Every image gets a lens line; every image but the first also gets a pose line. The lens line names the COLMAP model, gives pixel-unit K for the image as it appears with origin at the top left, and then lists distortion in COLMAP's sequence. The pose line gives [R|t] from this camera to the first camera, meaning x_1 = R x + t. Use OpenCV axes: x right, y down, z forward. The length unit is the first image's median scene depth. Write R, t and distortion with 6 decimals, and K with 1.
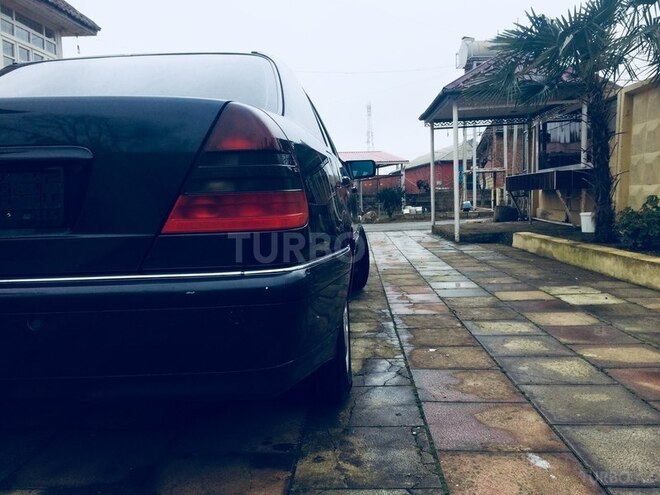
lens RADIAL K [[562.6, 0, 328.3], [0, 562.6, 250.6], [0, 0, 1]] dist [0.100346, -0.137377]
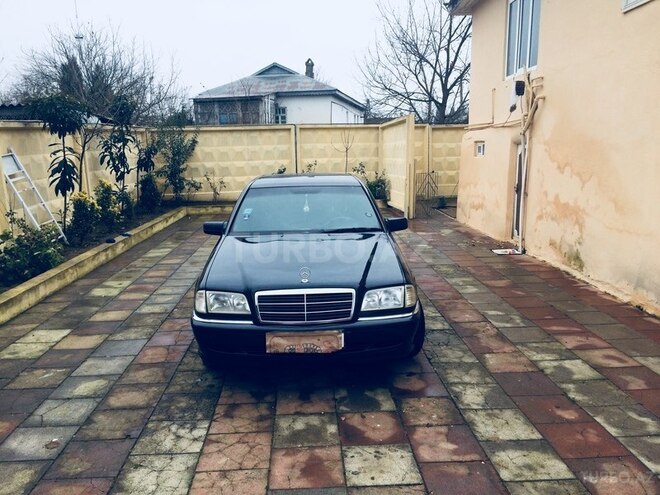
lens RADIAL K [[562.6, 0, 328.3], [0, 562.6, 250.6], [0, 0, 1]] dist [0.100346, -0.137377]
pose [[-0.993771, 0.067082, -0.088995, -0.068284], [0.040797, 0.962098, 0.269633, -0.328681], [0.103709, 0.264323, -0.958842, 1.721821]]
